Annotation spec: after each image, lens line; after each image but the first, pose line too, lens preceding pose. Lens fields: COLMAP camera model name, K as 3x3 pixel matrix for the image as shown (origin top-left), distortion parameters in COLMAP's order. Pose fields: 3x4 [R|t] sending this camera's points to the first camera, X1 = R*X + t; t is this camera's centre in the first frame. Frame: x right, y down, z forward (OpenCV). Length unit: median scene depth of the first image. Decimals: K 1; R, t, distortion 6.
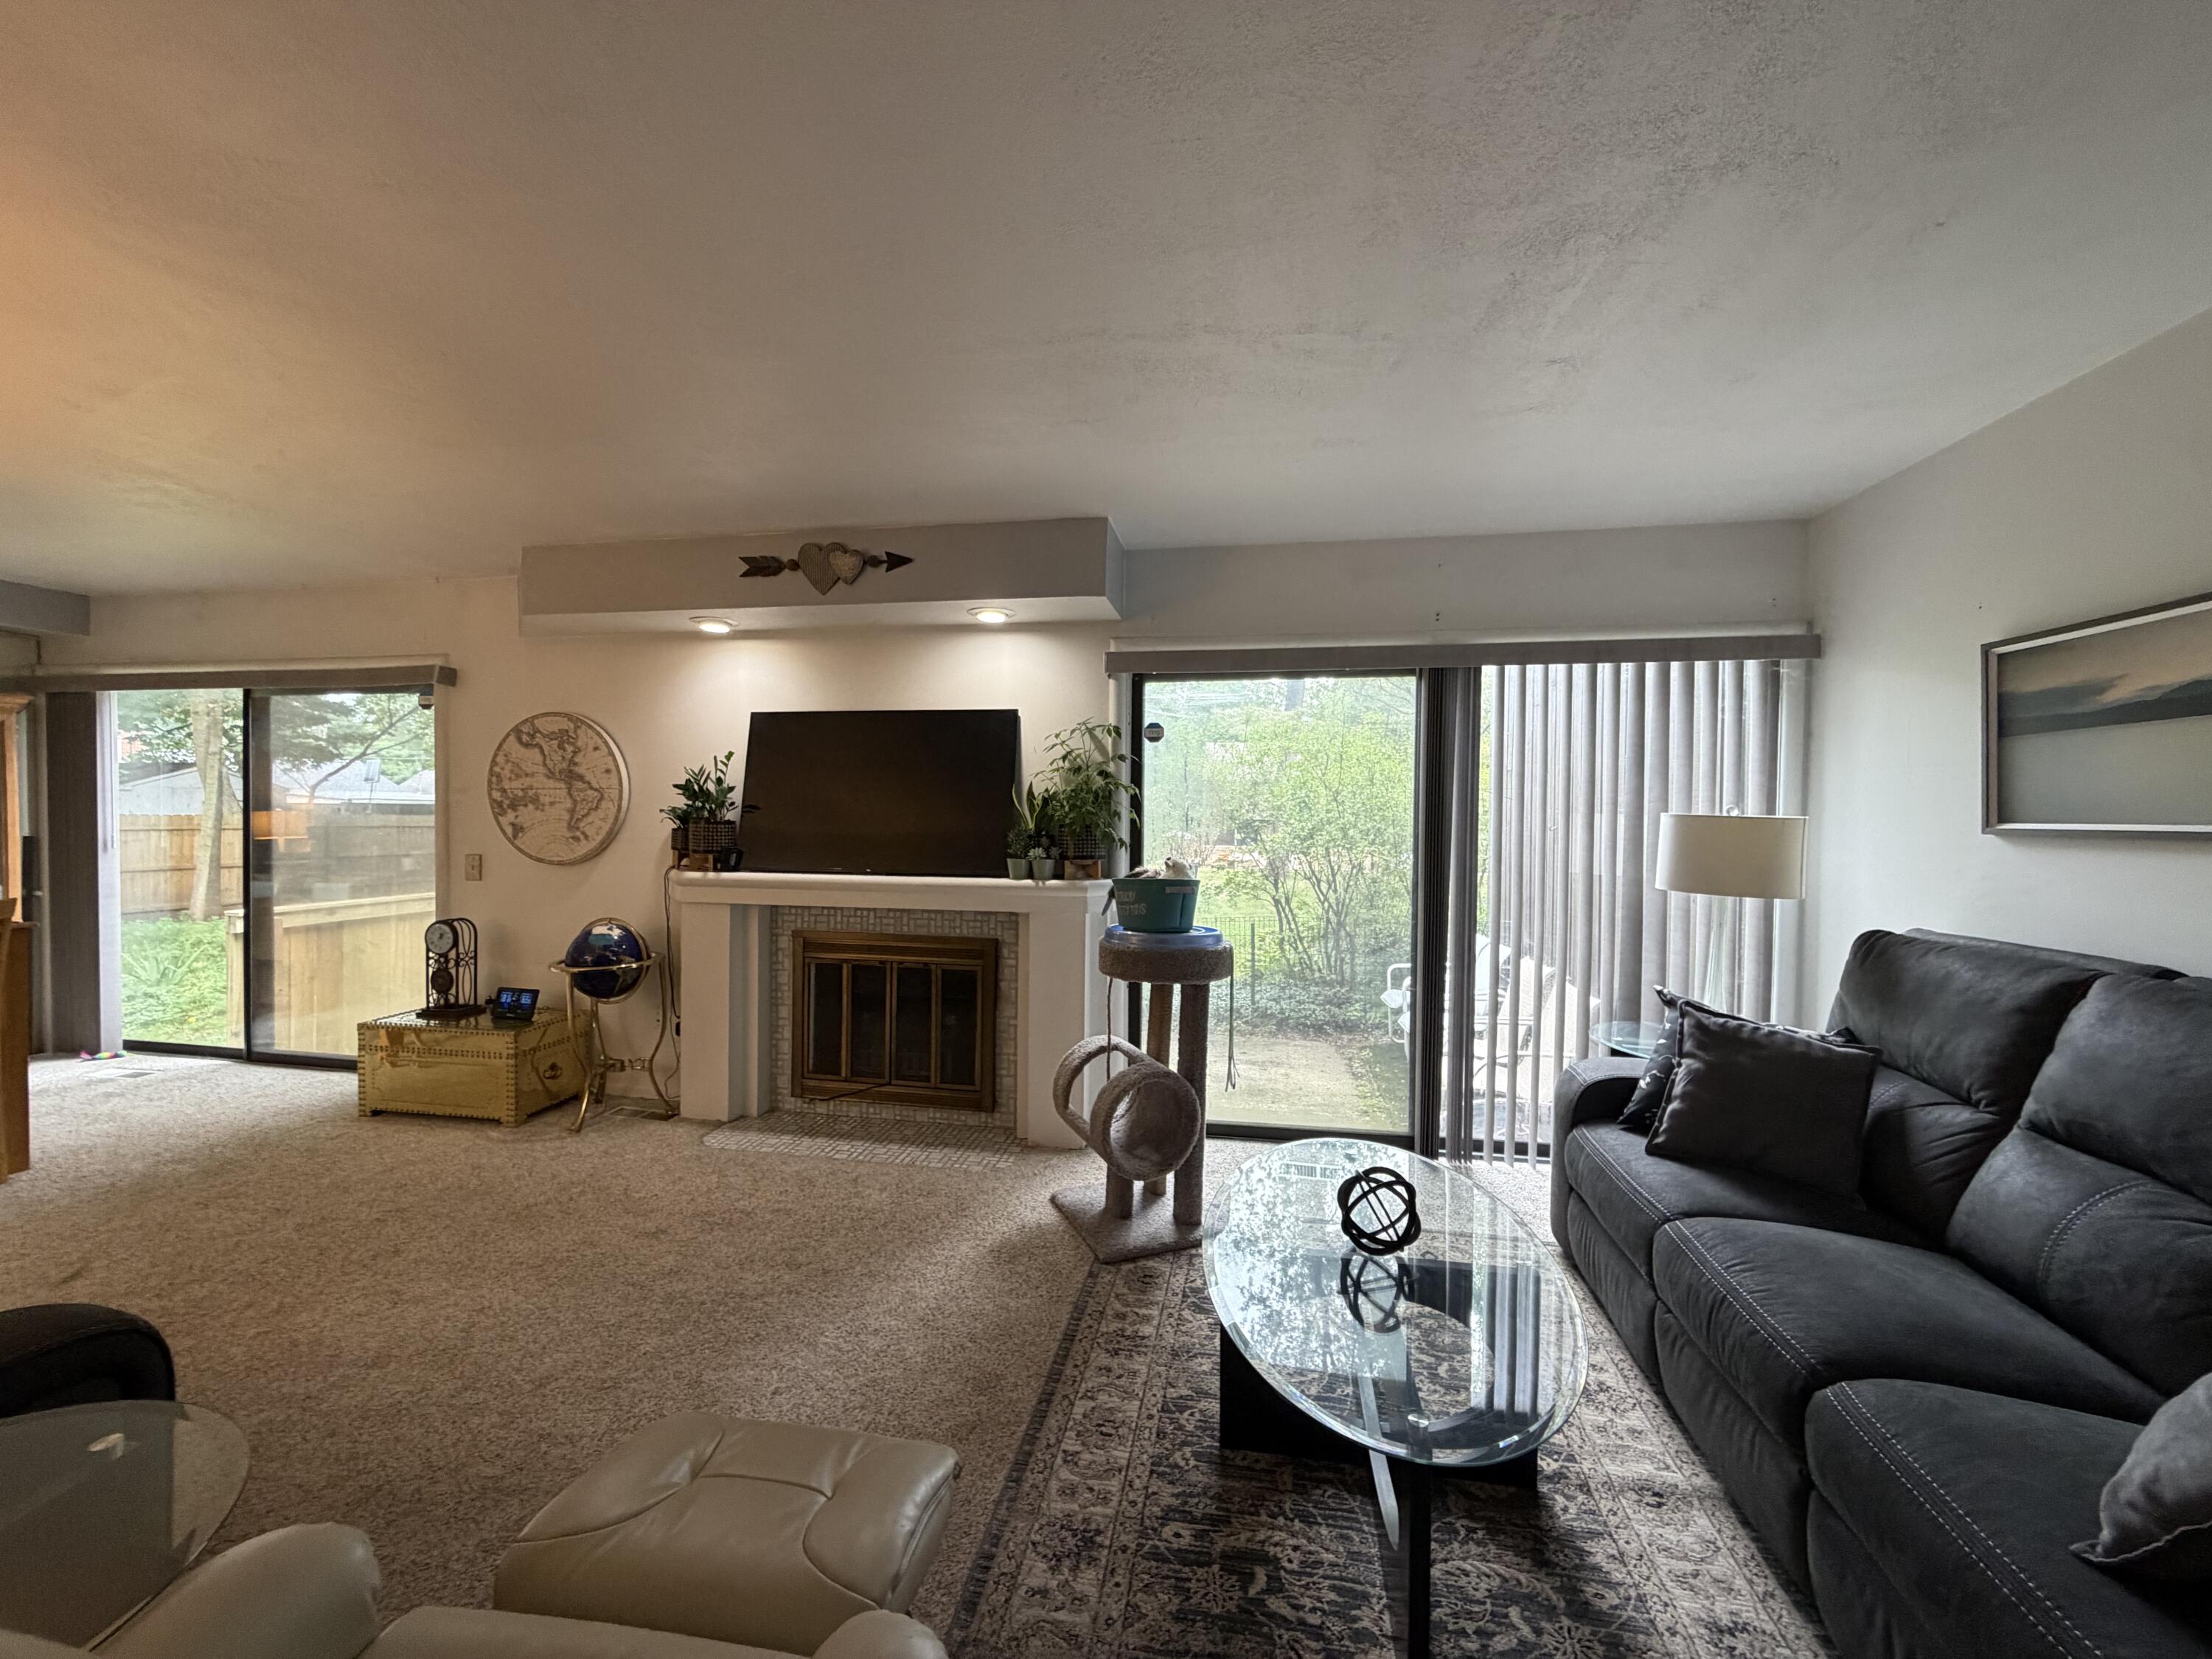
lens RADIAL K [[875.8, 0, 1109.2], [0, 875.8, 827.1], [0, 0, 1]] dist [-0.001342, 0.000215]
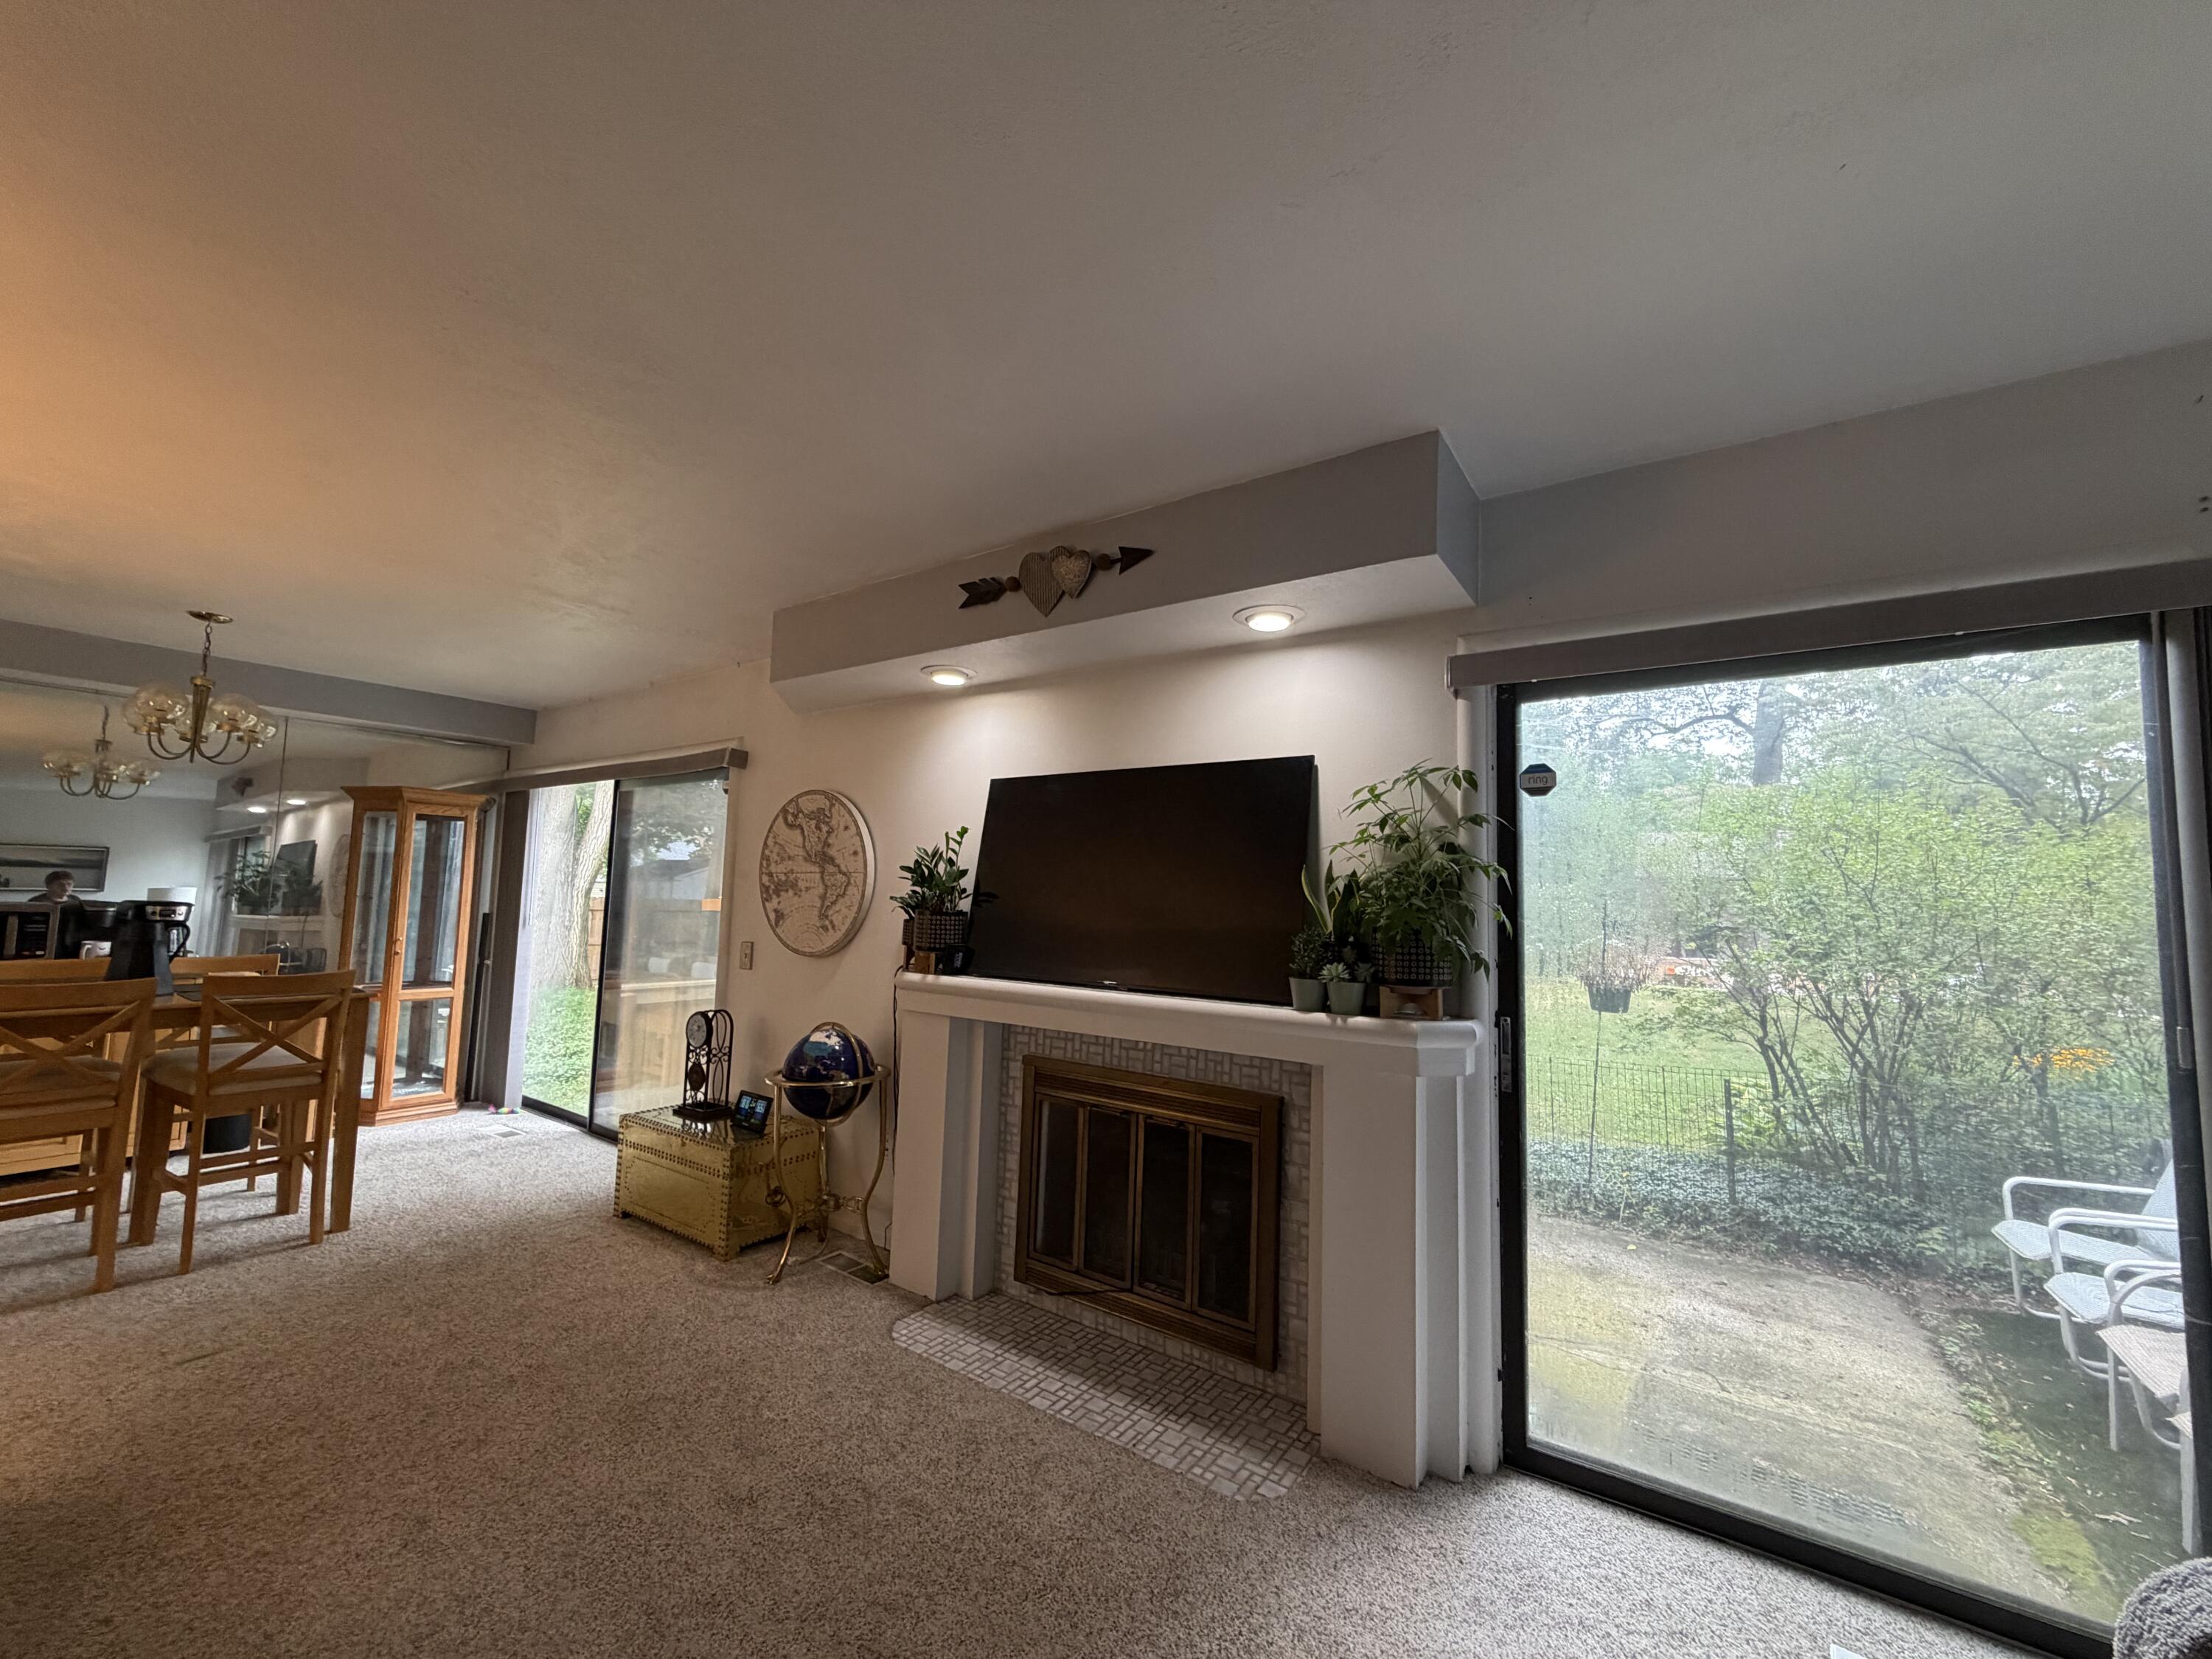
lens RADIAL K [[875.8, 0, 1099.7], [0, 875.8, 832.2], [0, 0, 1]] dist [-0.001342, 0.000215]
pose [[0.903975, -0.018877, -0.427169, 0.034146], [-0.025766, 0.994805, -0.098487, -0.003753], [0.426809, 0.100036, 0.898792, 0.319221]]
